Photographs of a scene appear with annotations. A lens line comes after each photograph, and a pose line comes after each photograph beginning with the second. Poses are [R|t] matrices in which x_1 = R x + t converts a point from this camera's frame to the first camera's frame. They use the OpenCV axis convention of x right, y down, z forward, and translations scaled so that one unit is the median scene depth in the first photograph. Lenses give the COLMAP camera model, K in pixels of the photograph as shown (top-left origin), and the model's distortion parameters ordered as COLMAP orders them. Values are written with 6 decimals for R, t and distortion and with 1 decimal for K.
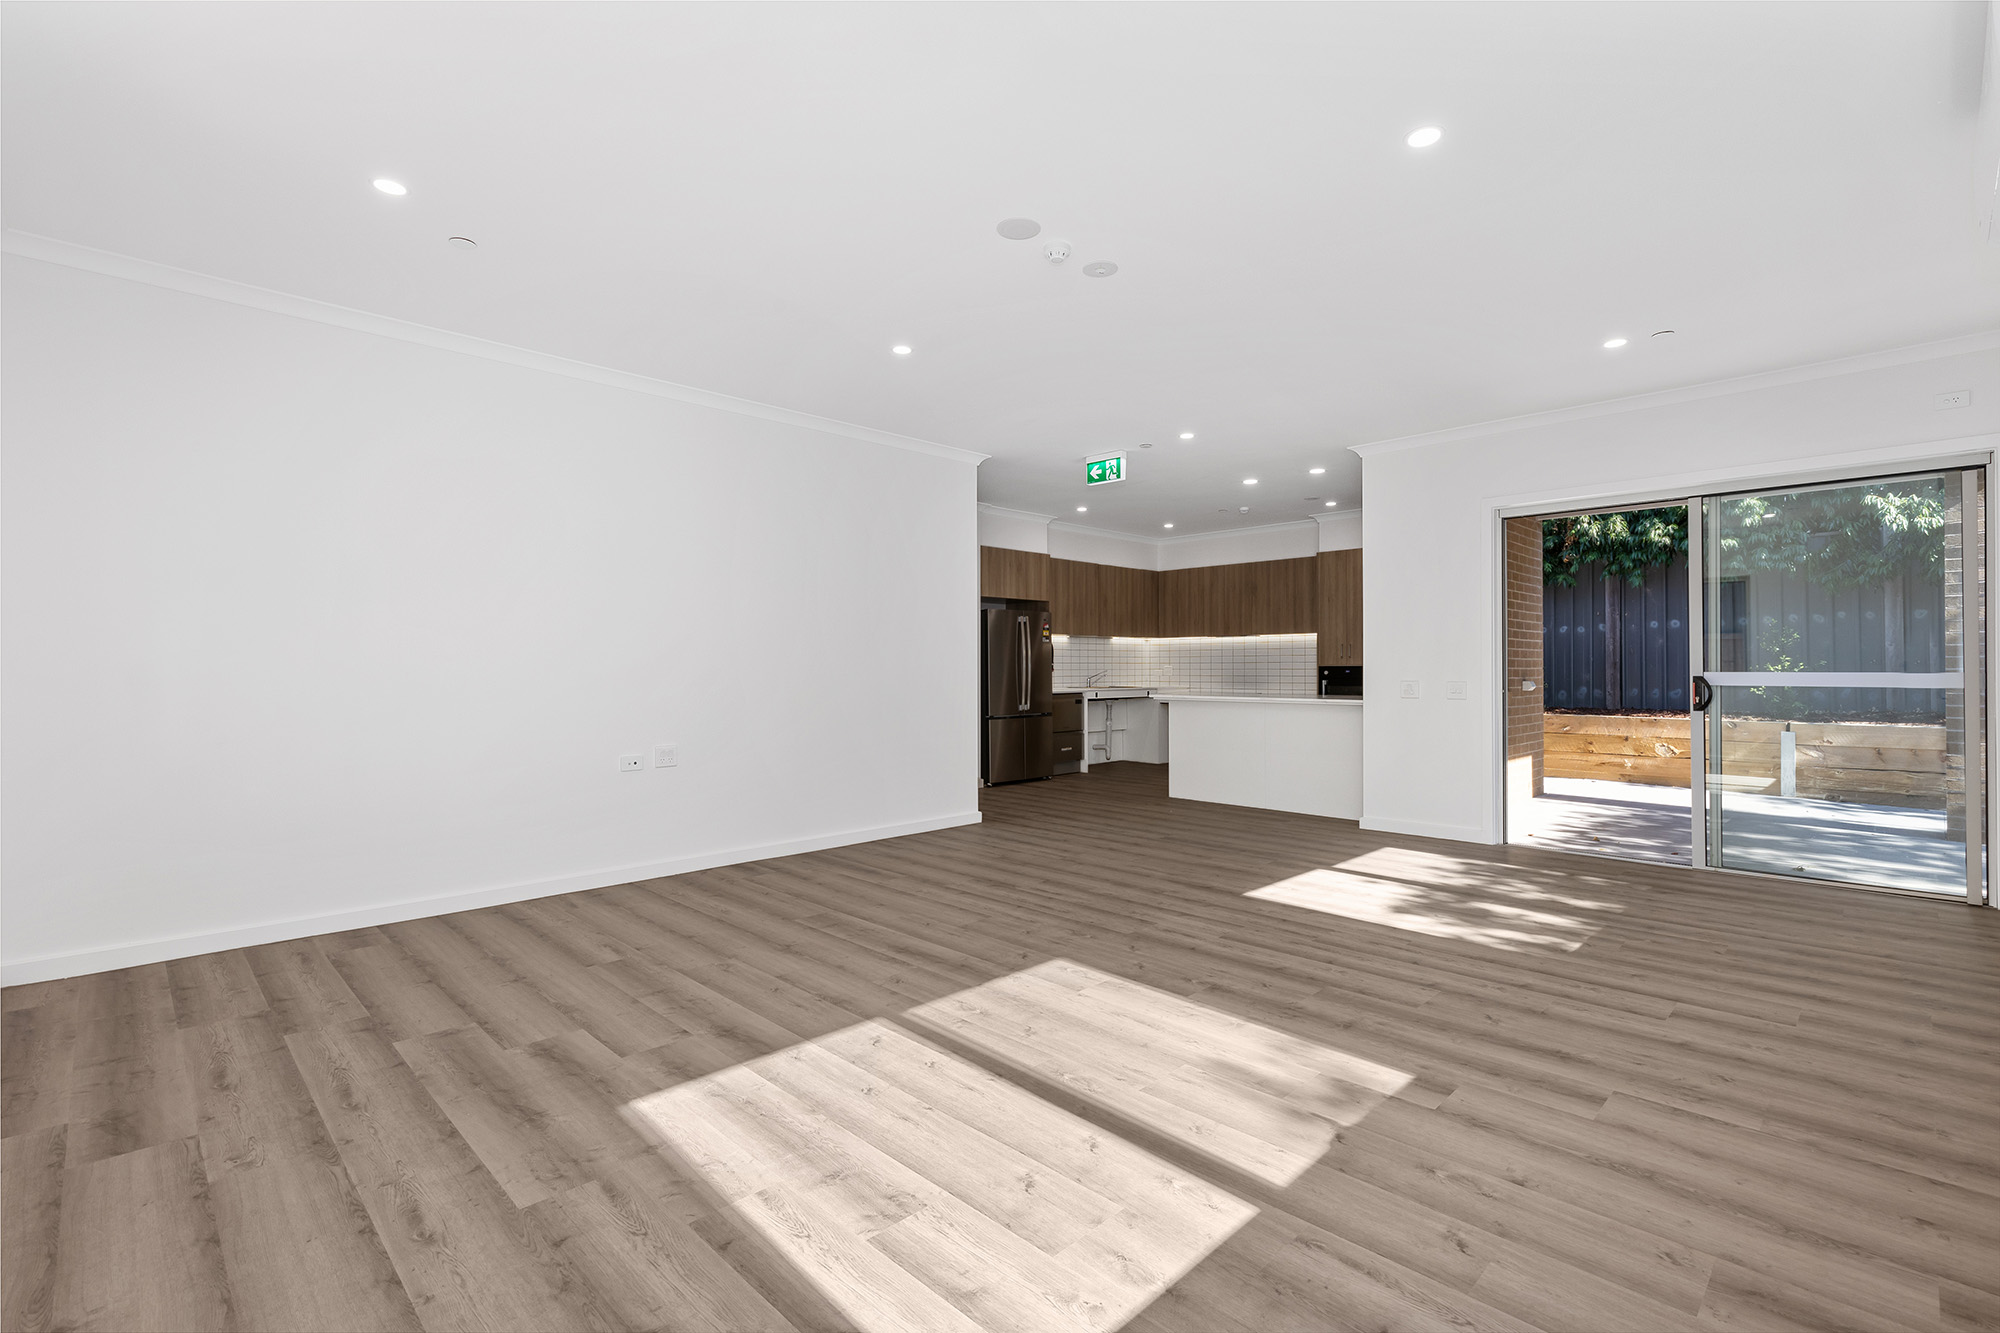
lens RADIAL K [[901.5, 0, 1009.0], [0, 901.5, 666.0], [0, 0, 1]] dist [0.009160, -0.002254]
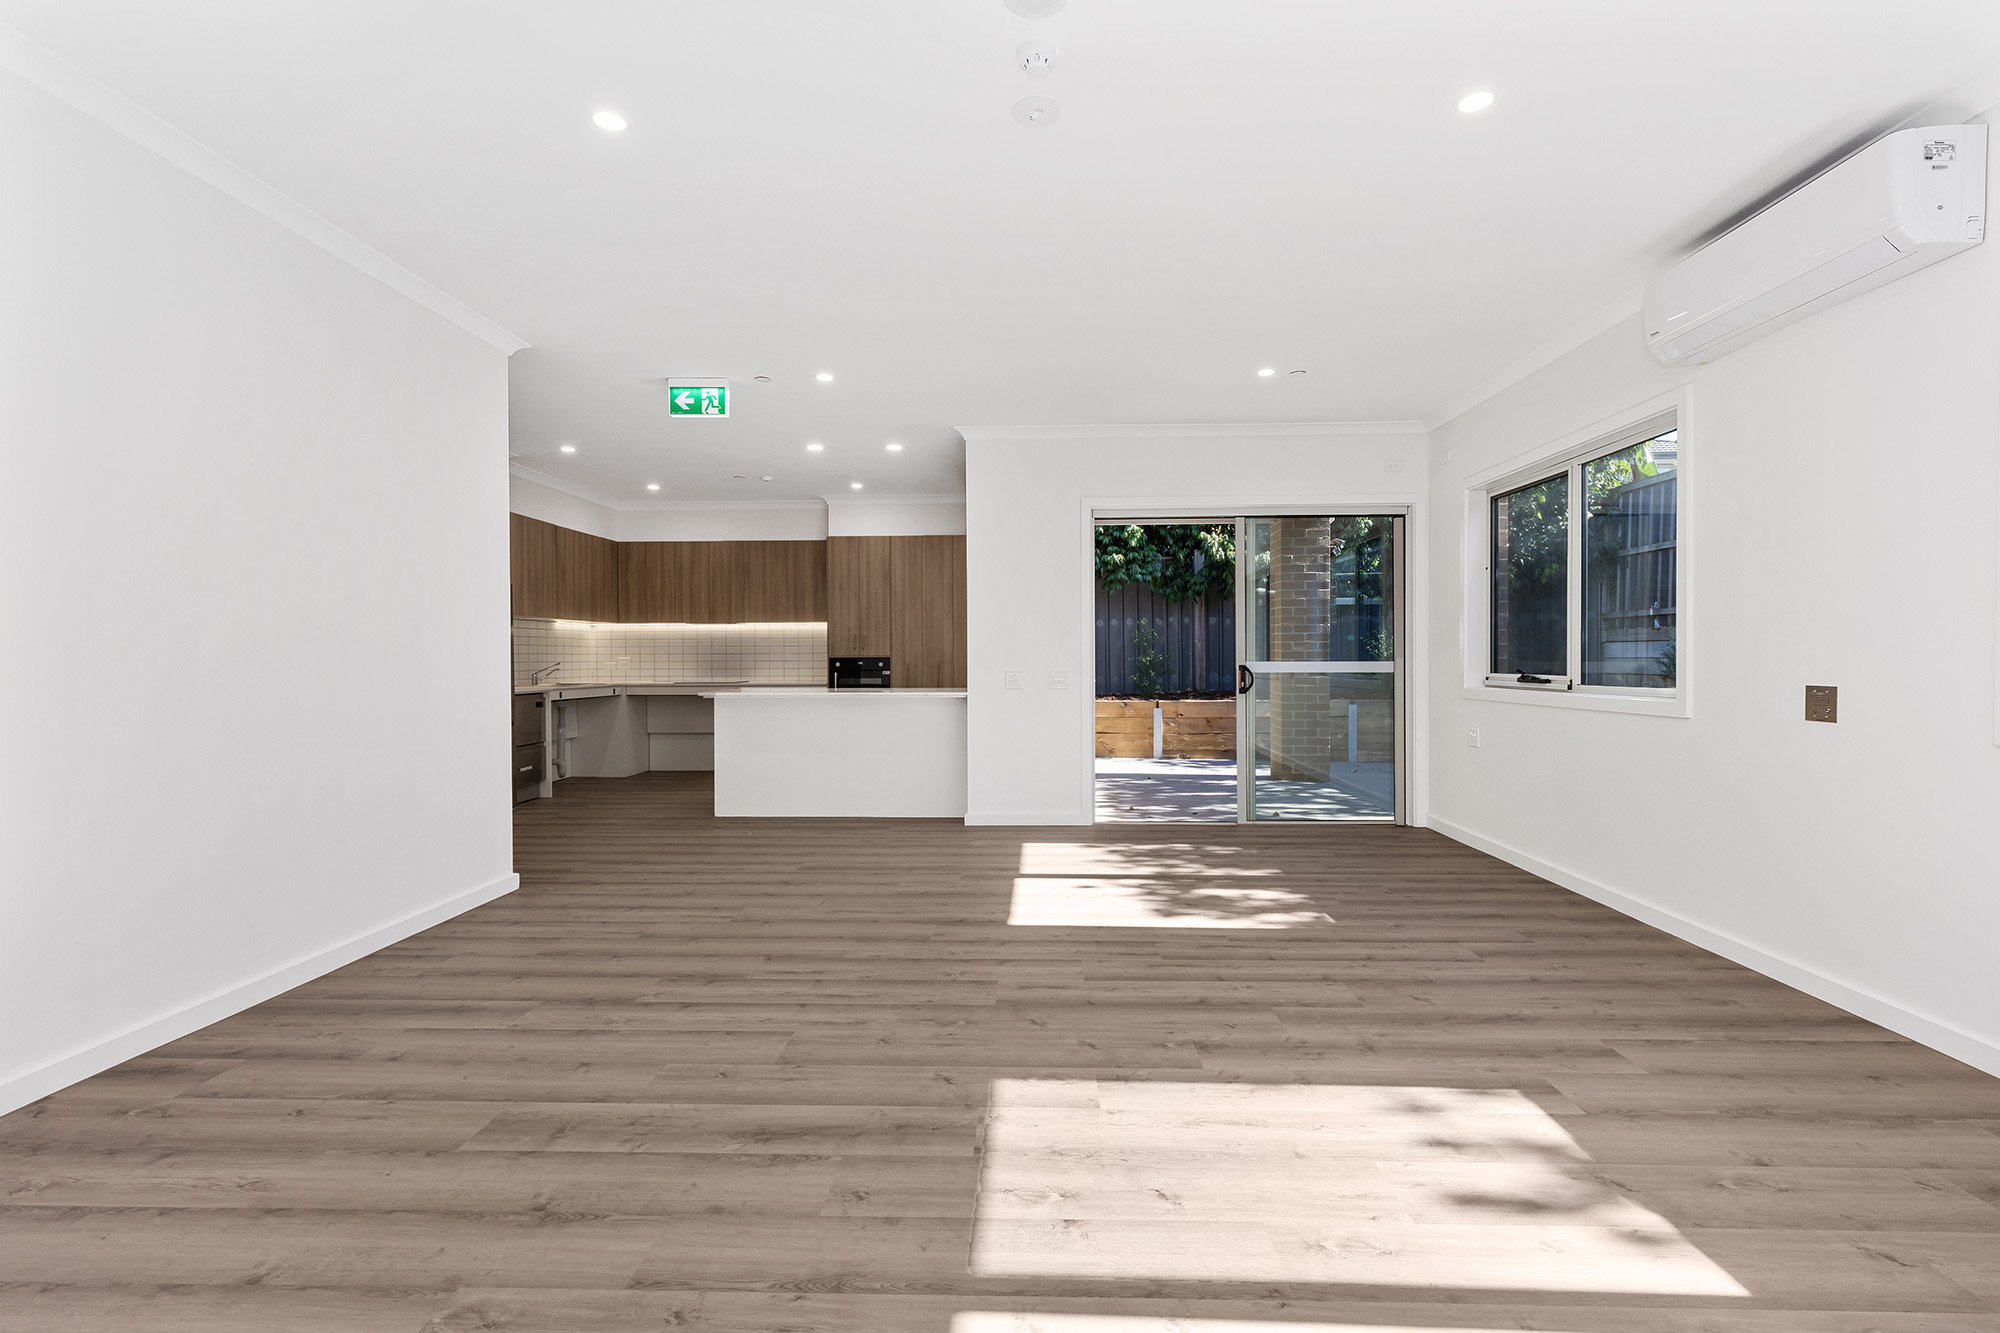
lens RADIAL K [[901.5, 0, 1011.9], [0, 901.5, 668.6], [0, 0, 1]] dist [0.009160, -0.002254]
pose [[0.728220, -0.007892, 0.685298, -0.416301], [0.000565, 0.999940, 0.010915, 0.003650], [-0.685343, -0.007561, 0.728181, 0.476168]]
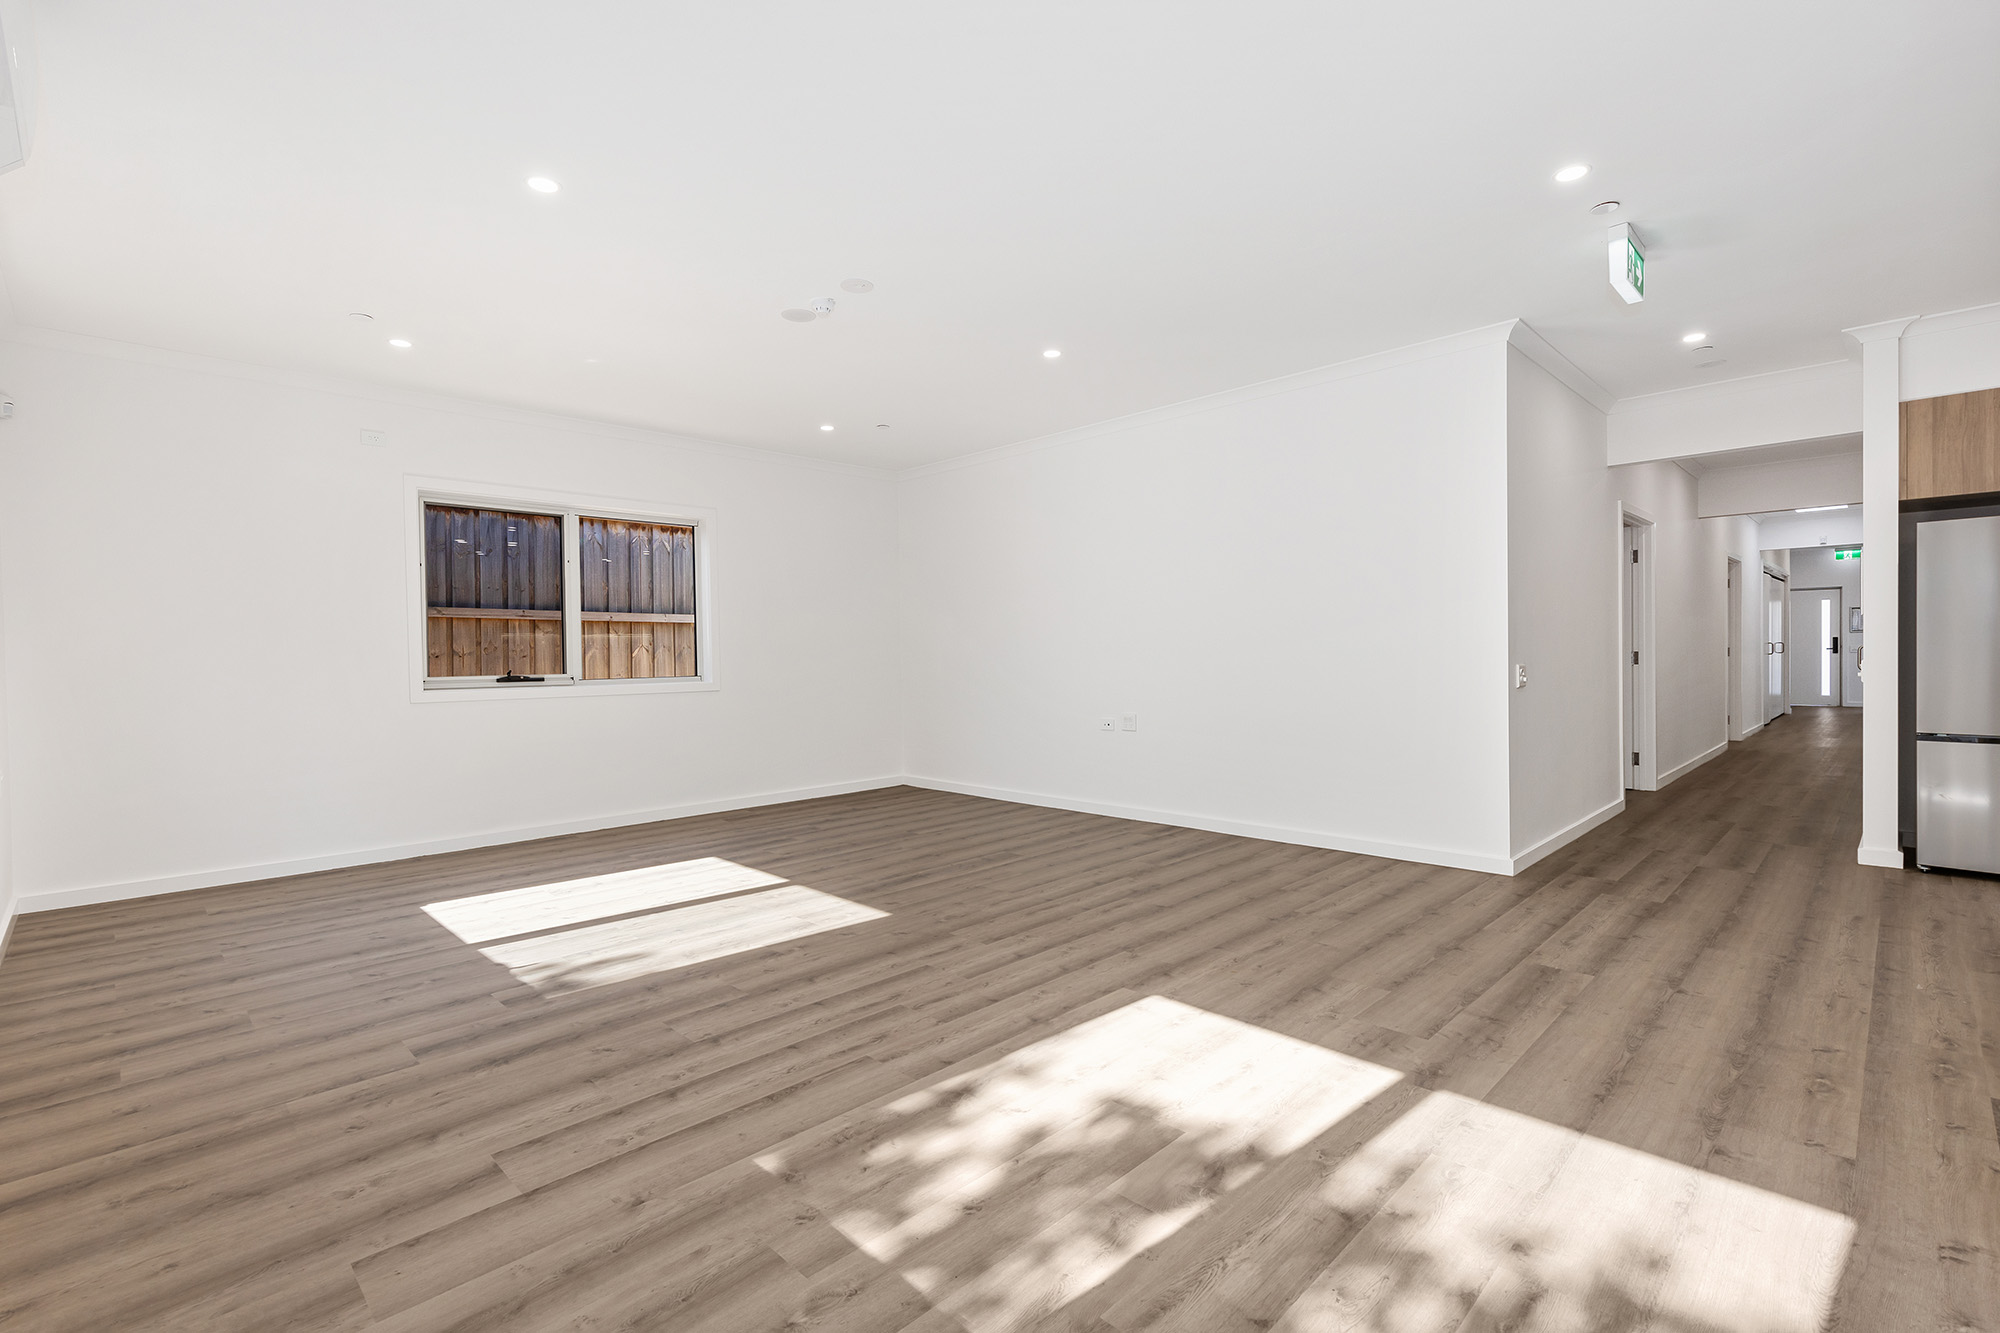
lens RADIAL K [[901.5, 0, 1005.9], [0, 901.5, 666.3], [0, 0, 1]] dist [0.009160, -0.002254]
pose [[-0.001776, 0.017084, -0.999852, 1.183265], [0.019007, 0.999674, 0.017047, -0.000346], [0.999818, -0.018973, -0.002100, 1.168759]]
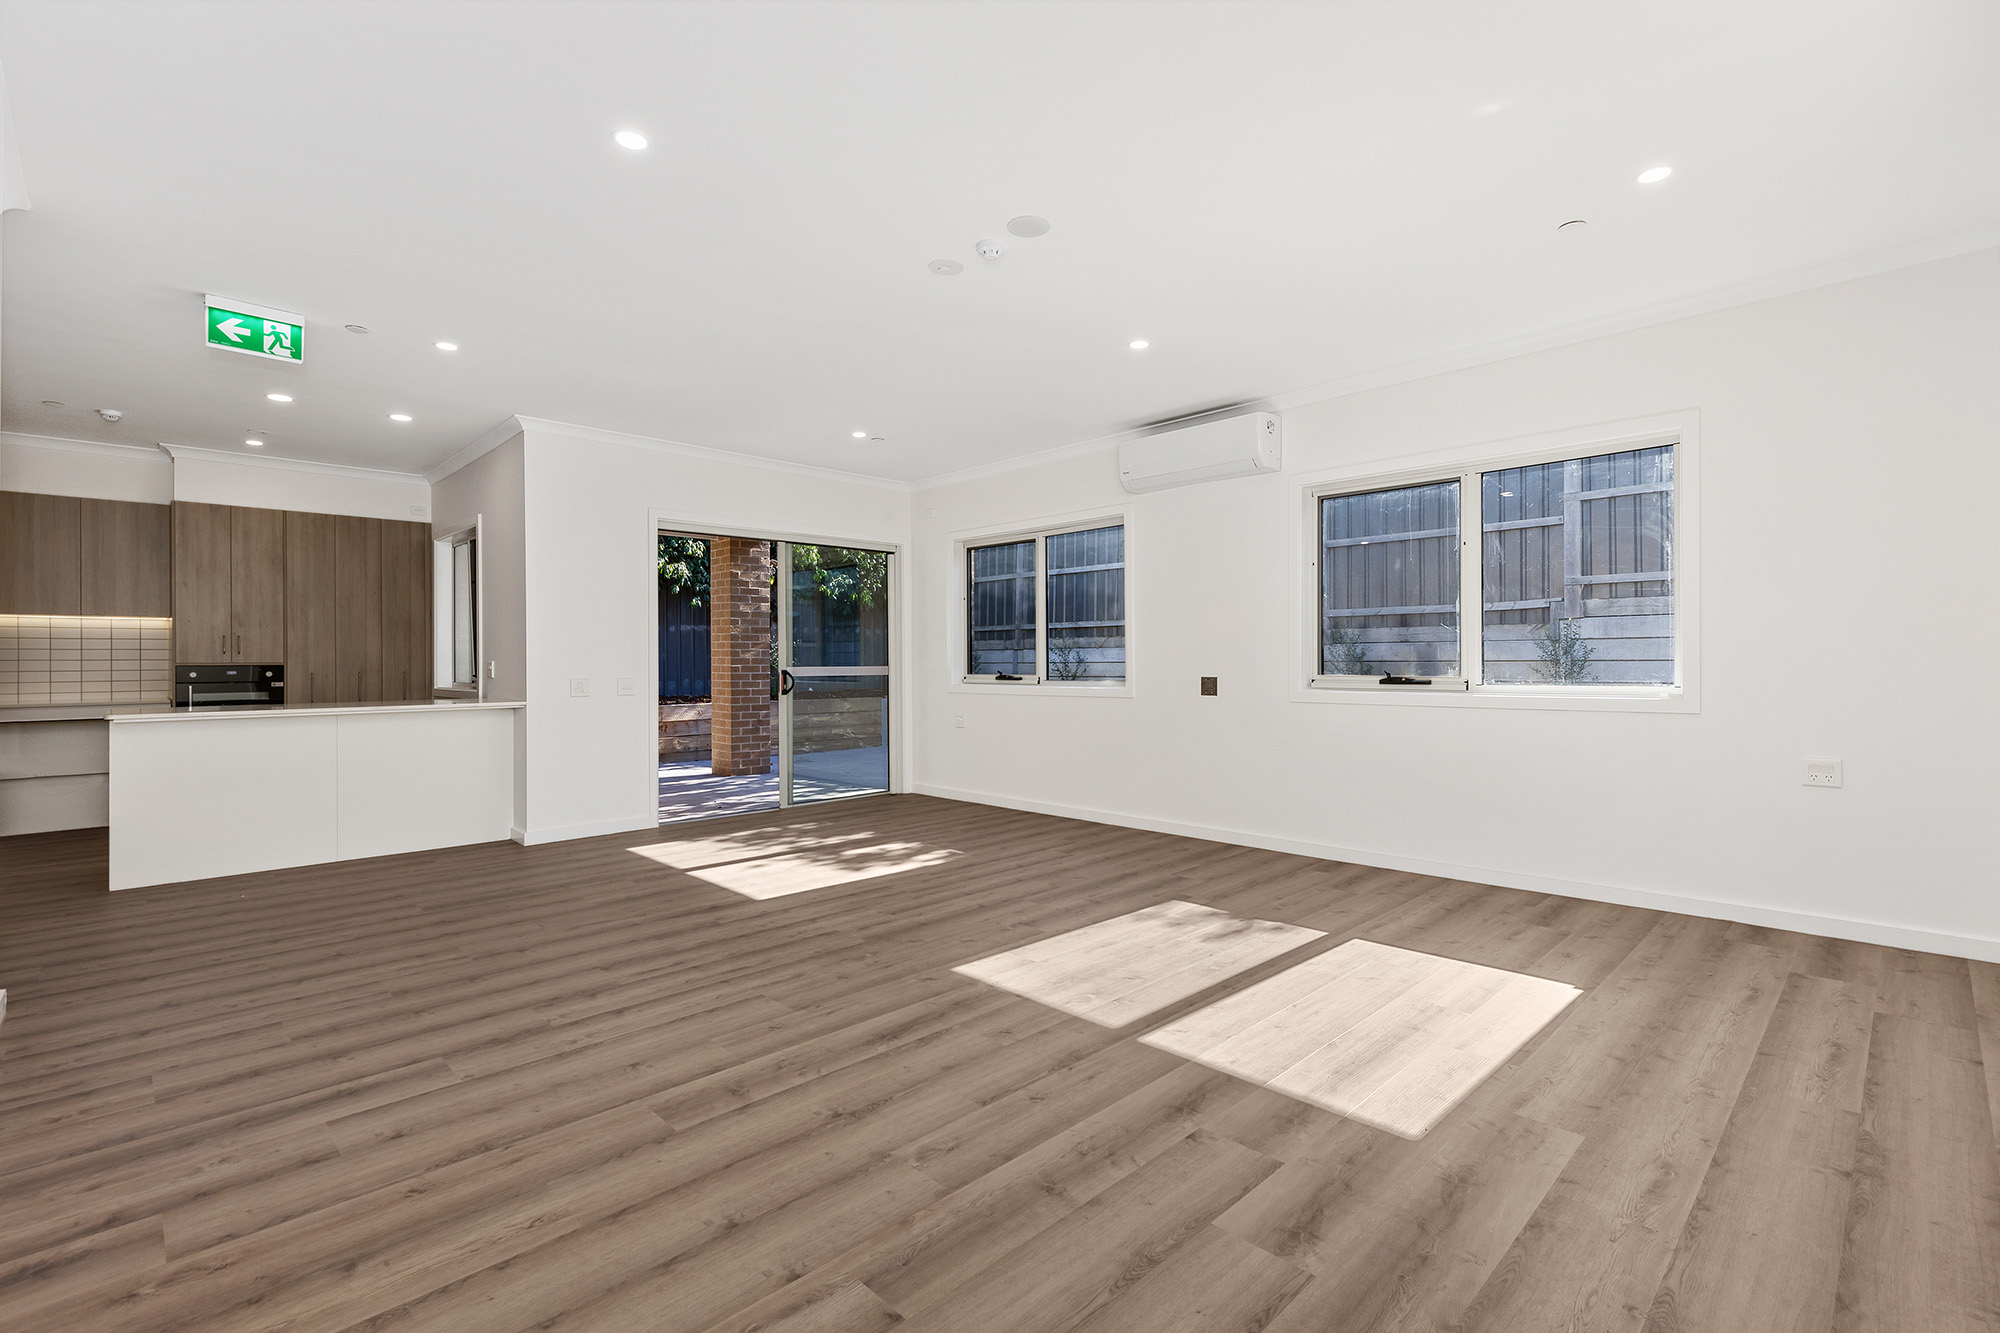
lens RADIAL K [[901.5, 0, 1015.4], [0, 901.5, 661.2], [0, 0, 1]] dist [0.009160, -0.002254]
pose [[-0.000708, 0.003115, 0.999995, -0.900745], [0.004757, 0.999984, -0.003111, 0.005119], [-0.999988, 0.004755, -0.000723, 0.921985]]
